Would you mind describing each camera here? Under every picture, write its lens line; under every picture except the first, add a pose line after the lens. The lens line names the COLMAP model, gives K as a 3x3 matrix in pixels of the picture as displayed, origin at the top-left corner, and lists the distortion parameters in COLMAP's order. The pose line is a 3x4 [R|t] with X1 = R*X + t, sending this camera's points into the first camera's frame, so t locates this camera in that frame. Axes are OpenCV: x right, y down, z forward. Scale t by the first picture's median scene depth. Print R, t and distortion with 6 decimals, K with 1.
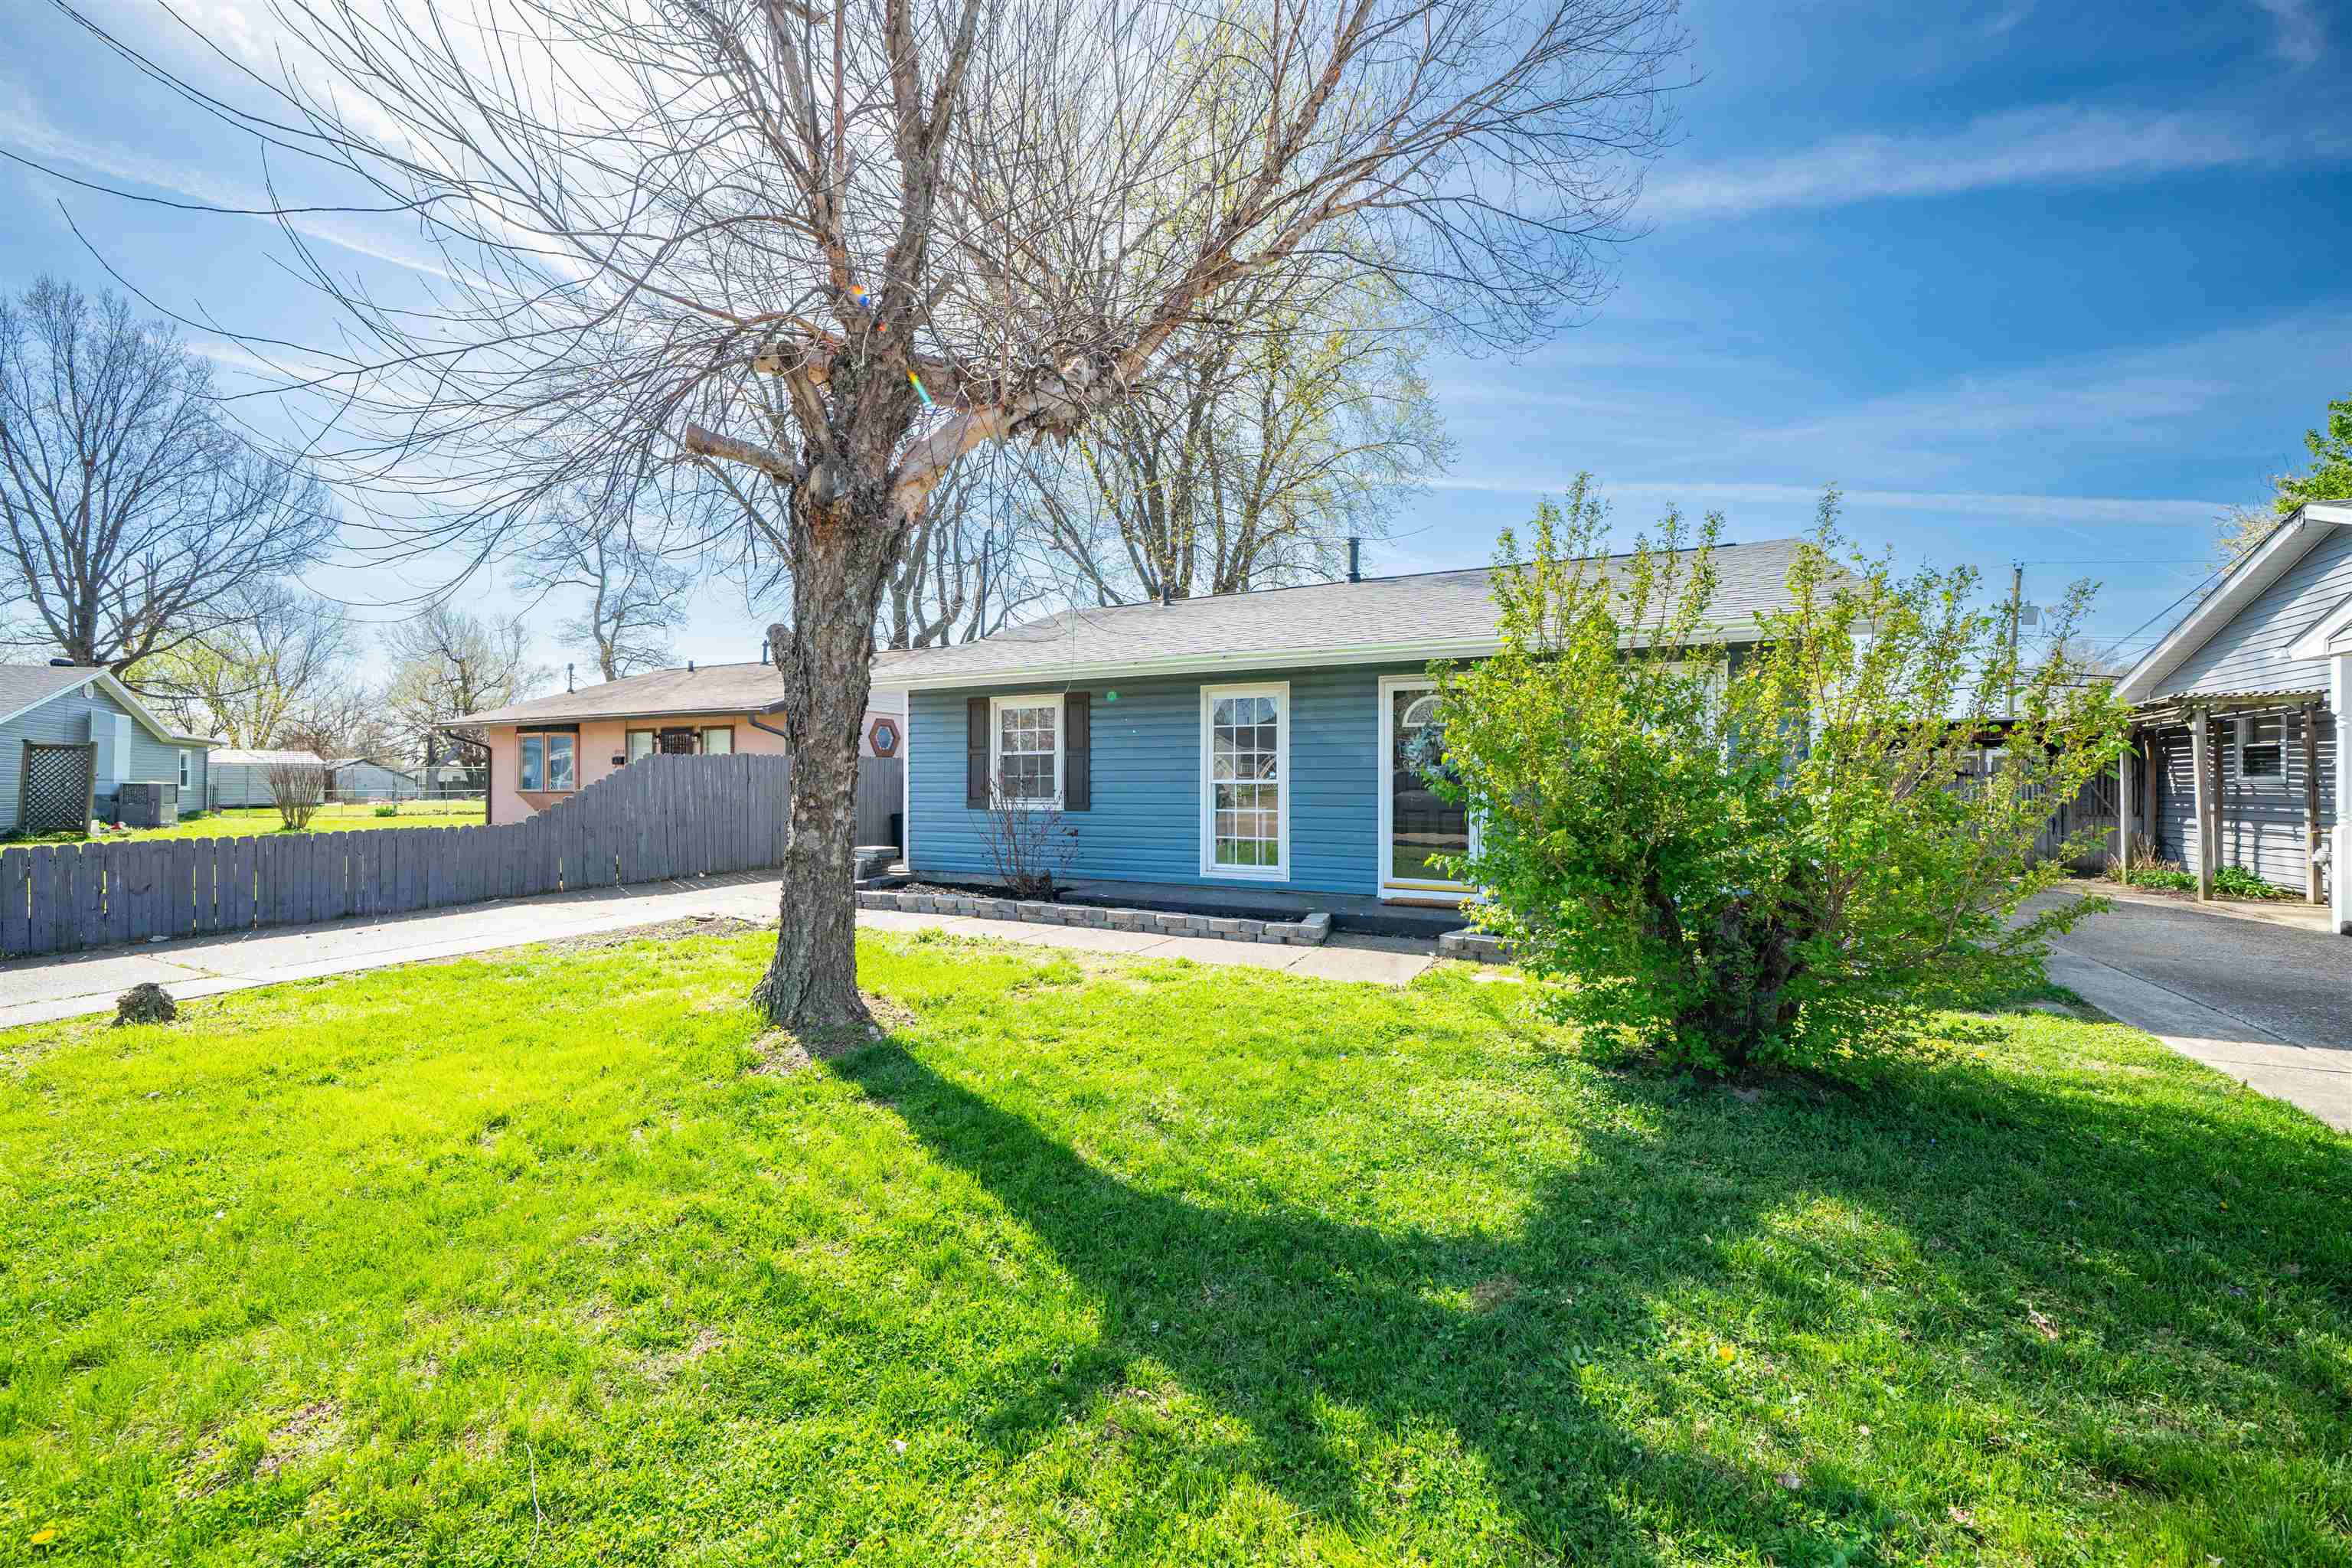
lens RADIAL K [[962.9, 0, 1175.2], [0, 962.9, 775.9], [0, 0, 1]] dist [-0.004031, -0.000439]
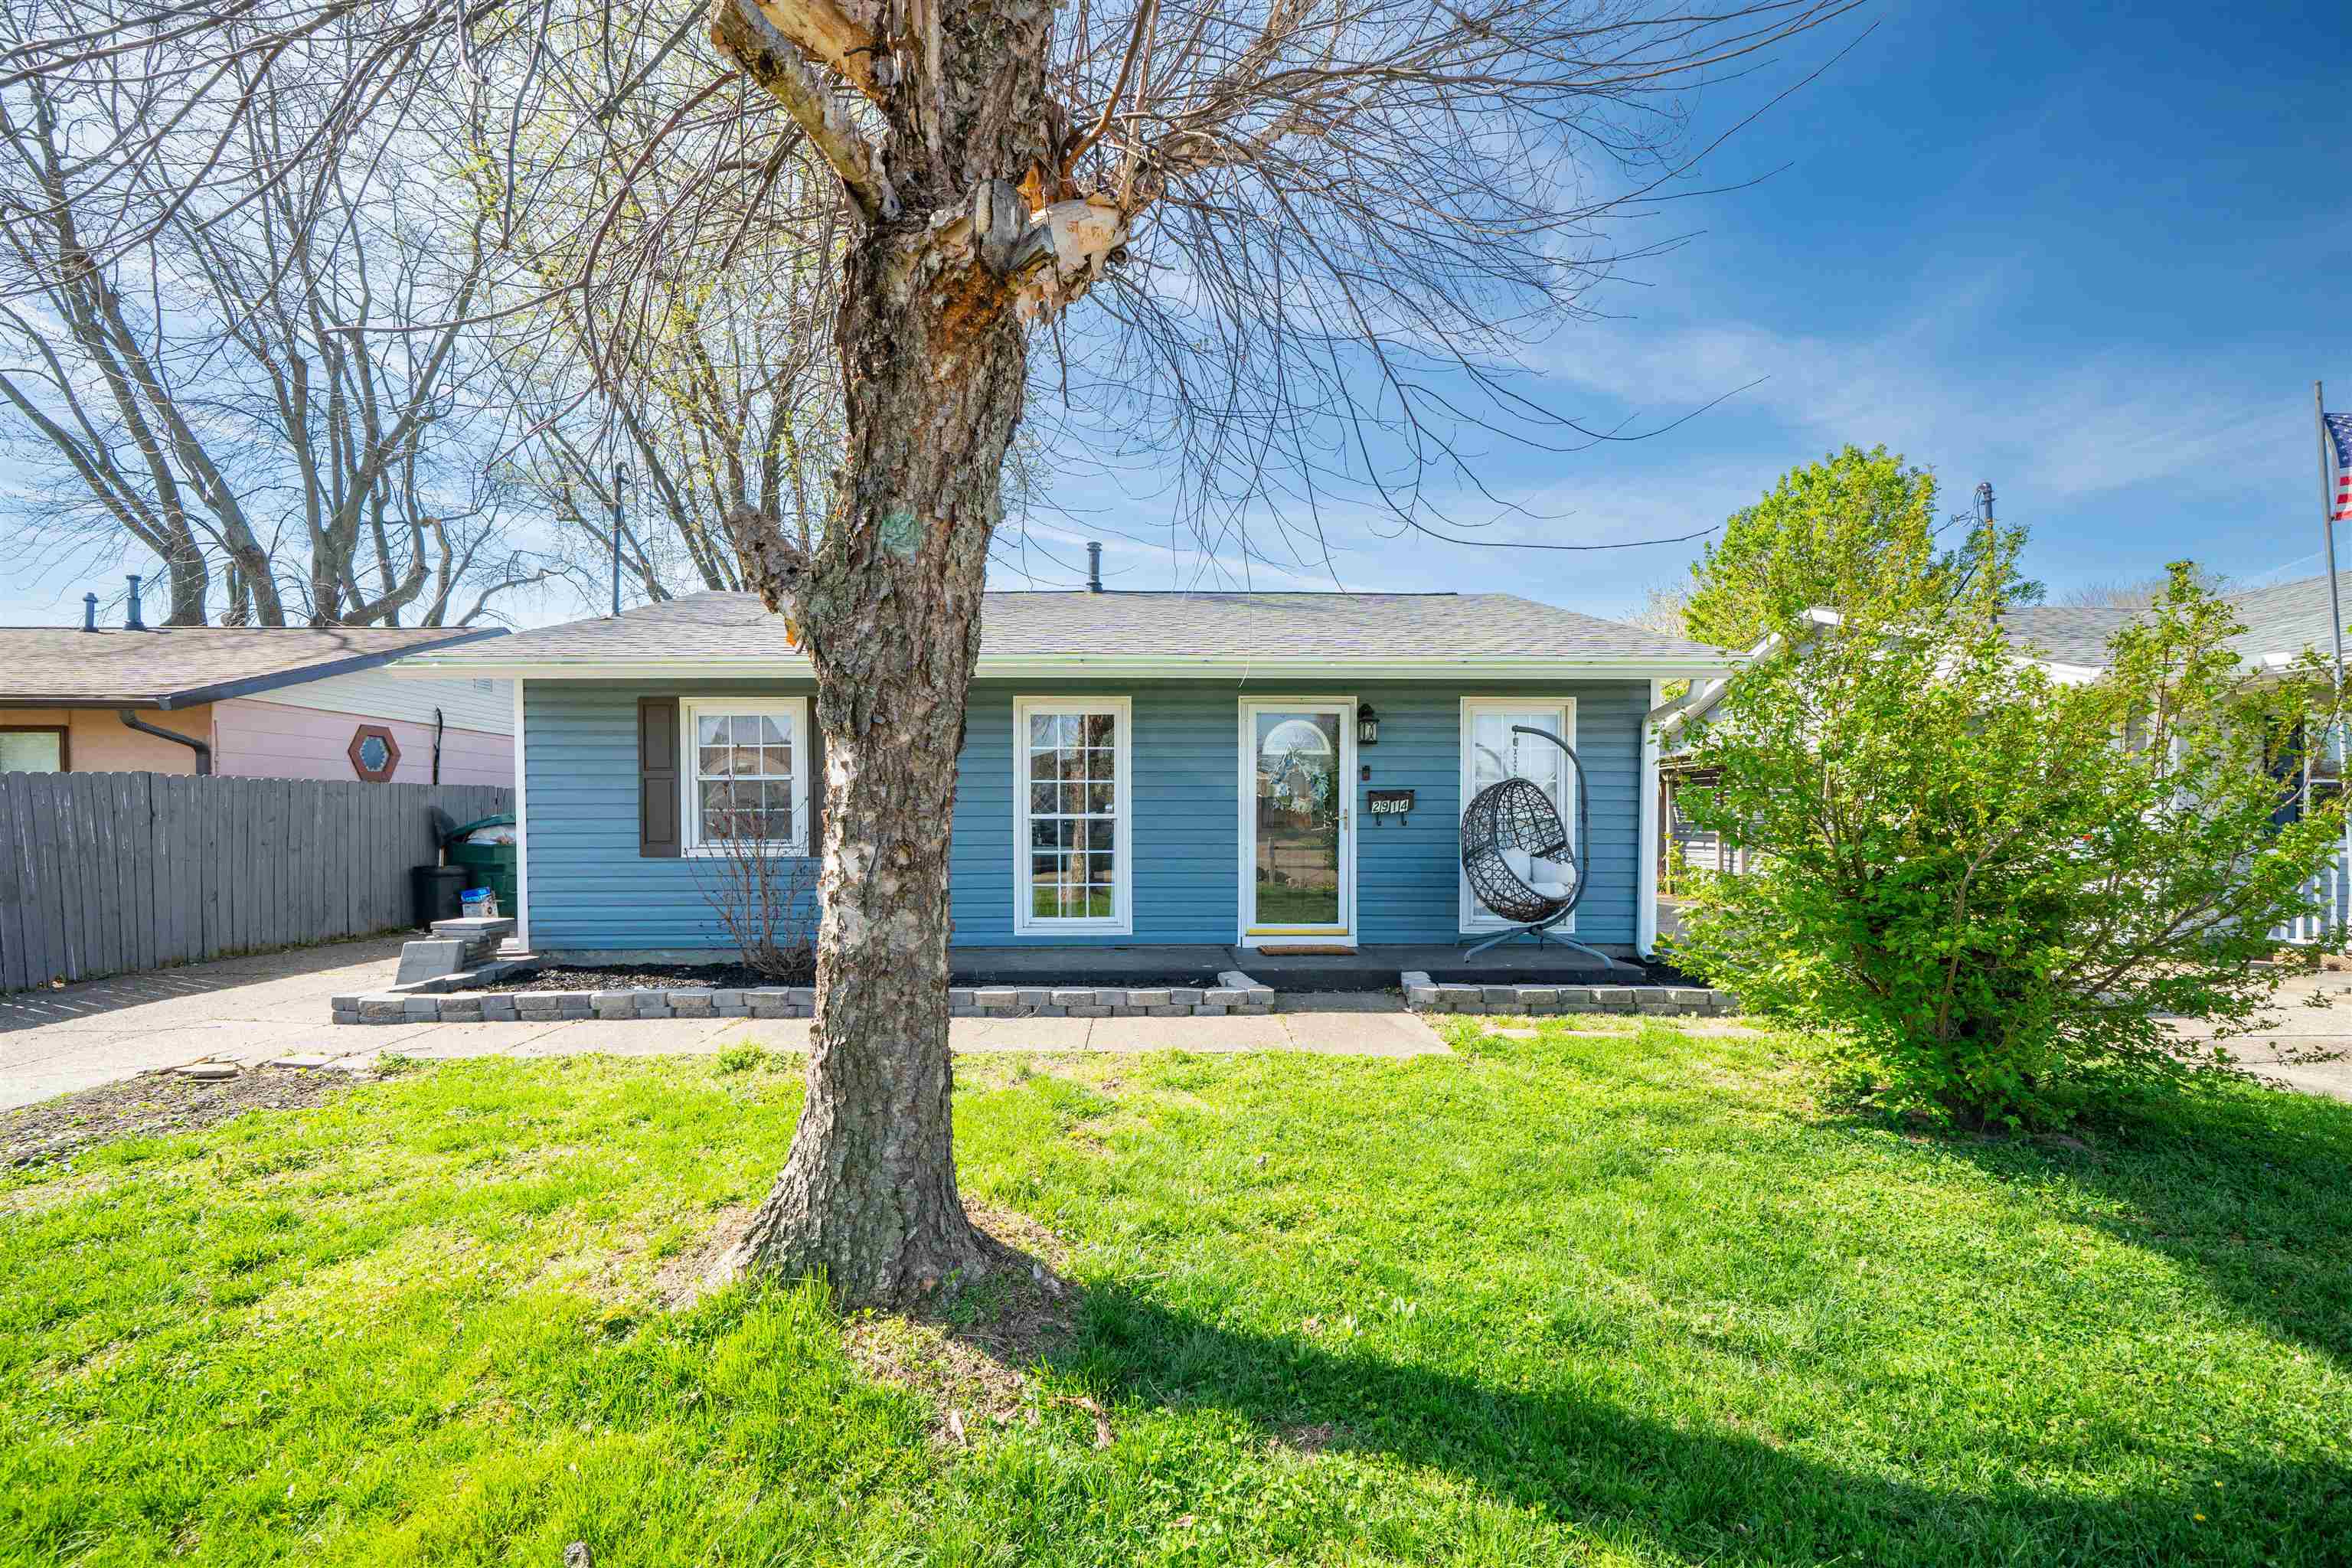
lens RADIAL K [[962.9, 0, 1174.8], [0, 962.9, 827.1], [0, 0, 1]] dist [-0.004031, -0.000439]
pose [[0.871878, -0.008787, 0.489644, -0.260998], [0.000683, 0.999860, 0.016728, 0.001551], [-0.489723, -0.014250, 0.871762, 0.250518]]
